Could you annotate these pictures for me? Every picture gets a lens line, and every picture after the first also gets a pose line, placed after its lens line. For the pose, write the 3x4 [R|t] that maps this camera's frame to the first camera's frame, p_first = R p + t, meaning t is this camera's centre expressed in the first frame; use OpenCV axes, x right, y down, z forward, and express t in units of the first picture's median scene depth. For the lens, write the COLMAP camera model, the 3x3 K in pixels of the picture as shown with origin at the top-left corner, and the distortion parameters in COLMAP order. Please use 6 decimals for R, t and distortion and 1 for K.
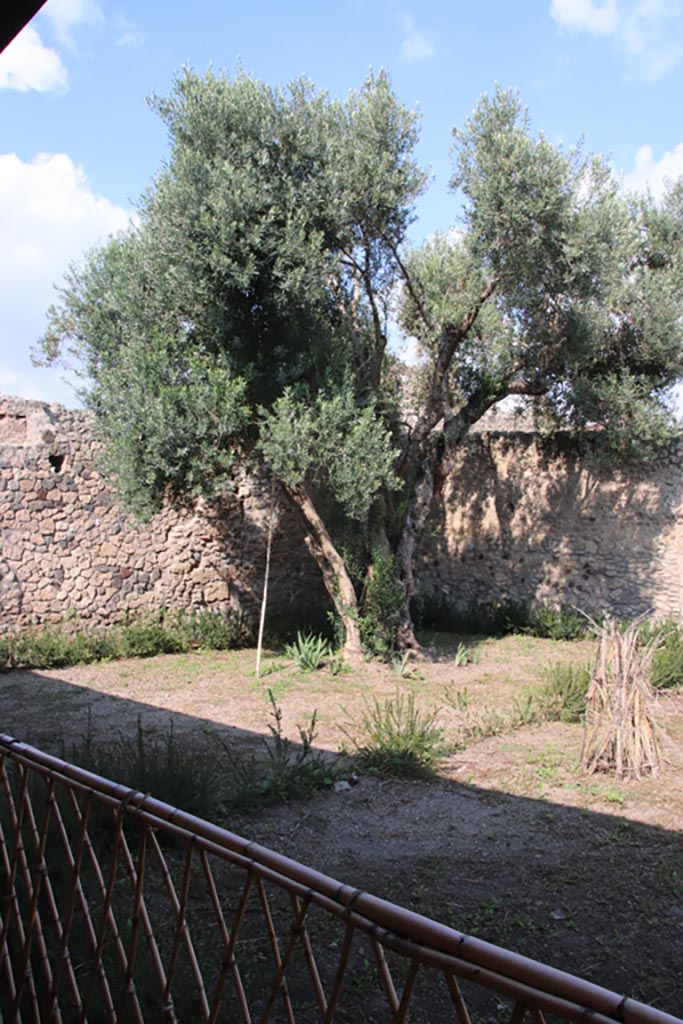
lens RADIAL K [[866.4, 0, 349.0], [0, 866.4, 521.0], [0, 0, 1]] dist [-0.129555, 0.125577]
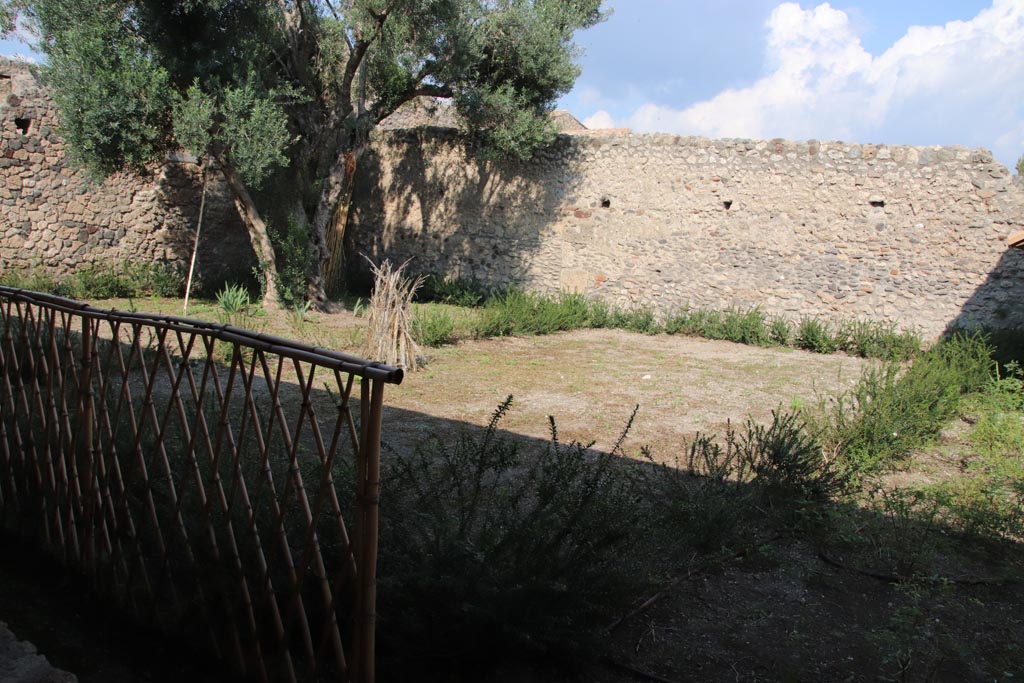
lens RADIAL K [[866.4, 0, 514.6], [0, 866.4, 346.3], [0, 0, 1]] dist [-0.129555, 0.125577]
pose [[0.987202, 0.046642, 0.152501, 0.138288], [-0.069441, 0.986579, 0.147782, 0.010029], [-0.143561, -0.156480, 0.977192, -0.210322]]
